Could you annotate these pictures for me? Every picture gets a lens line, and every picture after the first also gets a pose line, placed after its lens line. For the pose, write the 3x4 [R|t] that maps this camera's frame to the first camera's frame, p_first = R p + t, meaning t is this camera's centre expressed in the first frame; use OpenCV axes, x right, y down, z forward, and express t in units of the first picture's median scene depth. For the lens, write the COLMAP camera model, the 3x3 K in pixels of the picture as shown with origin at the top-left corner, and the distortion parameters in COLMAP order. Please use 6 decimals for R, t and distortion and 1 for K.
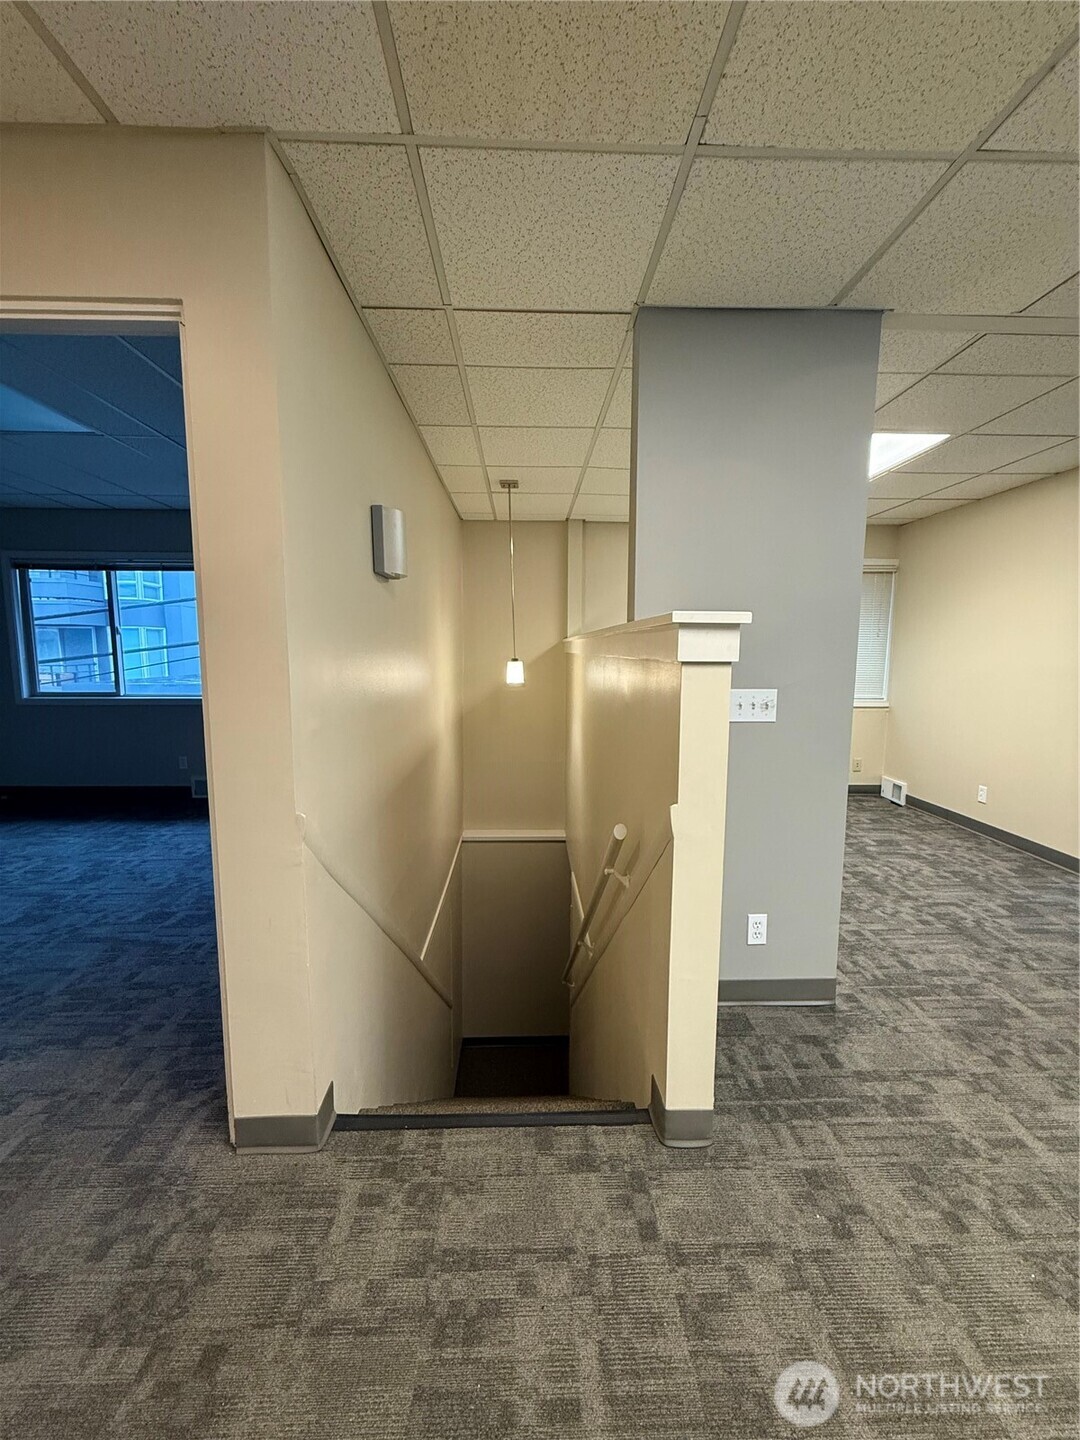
lens RADIAL K [[570.8, 0, 538.4], [0, 570.8, 717.9], [0, 0, 1]] dist [0.000654, -0.000235]
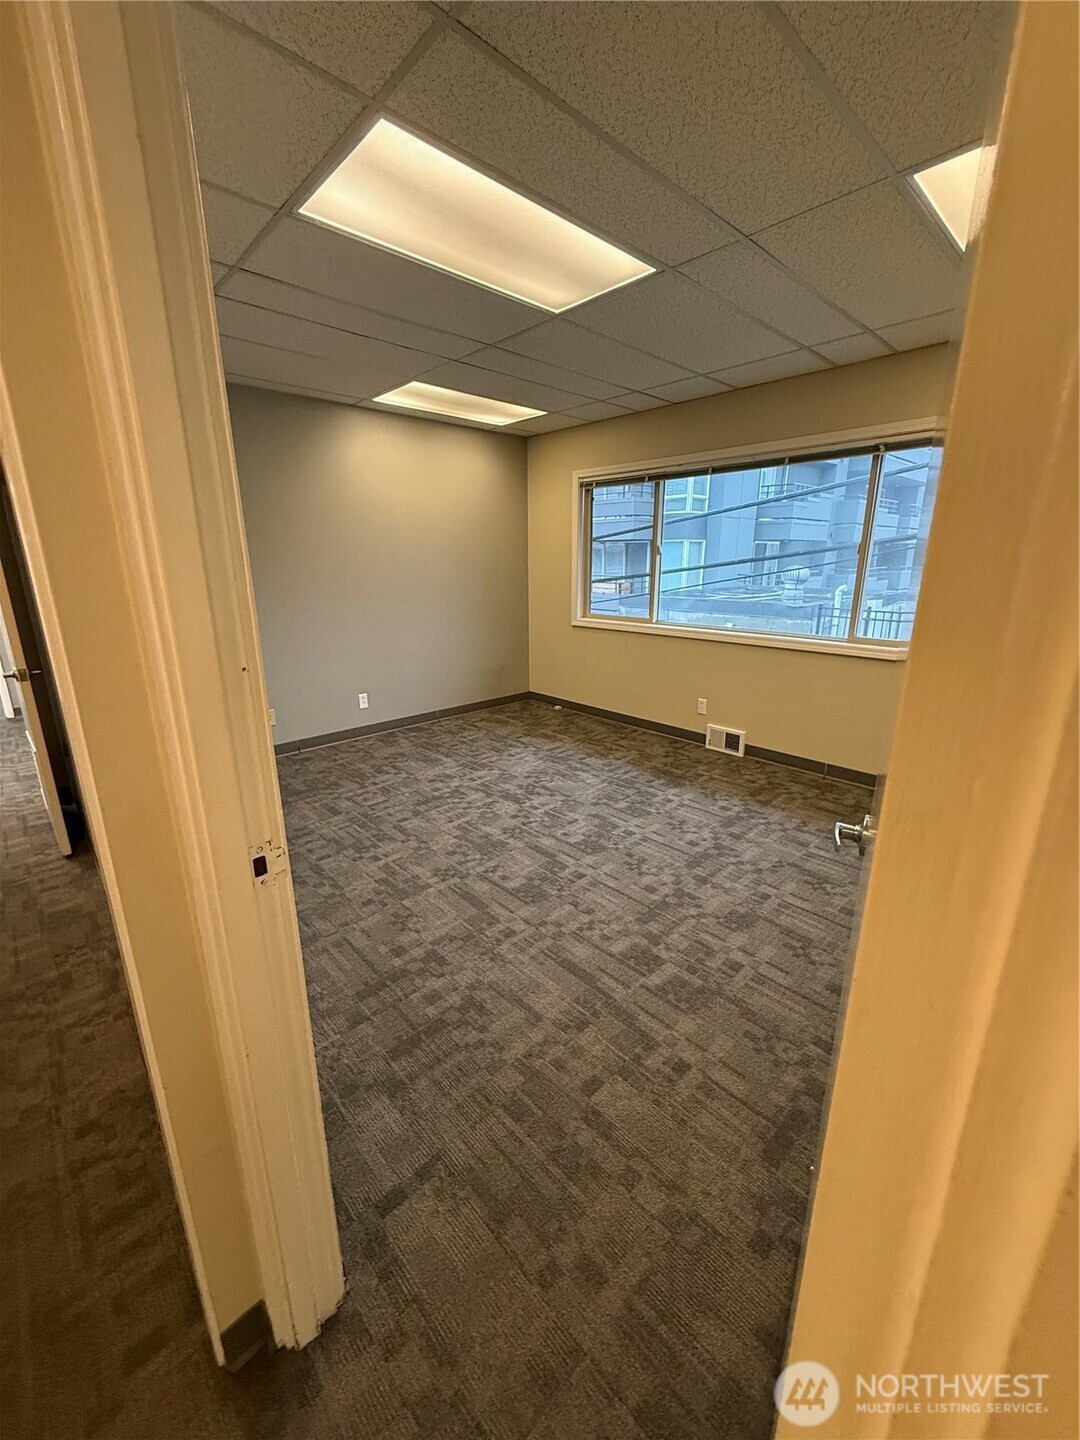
lens RADIAL K [[570.8, 0, 538.4], [0, 570.8, 717.9], [0, 0, 1]] dist [0.000654, -0.000235]
pose [[0.662718, 0.196092, -0.722740, -0.185591], [-0.082110, 0.978317, 0.190143, -0.057851], [0.744354, -0.066667, 0.664449, 0.281917]]
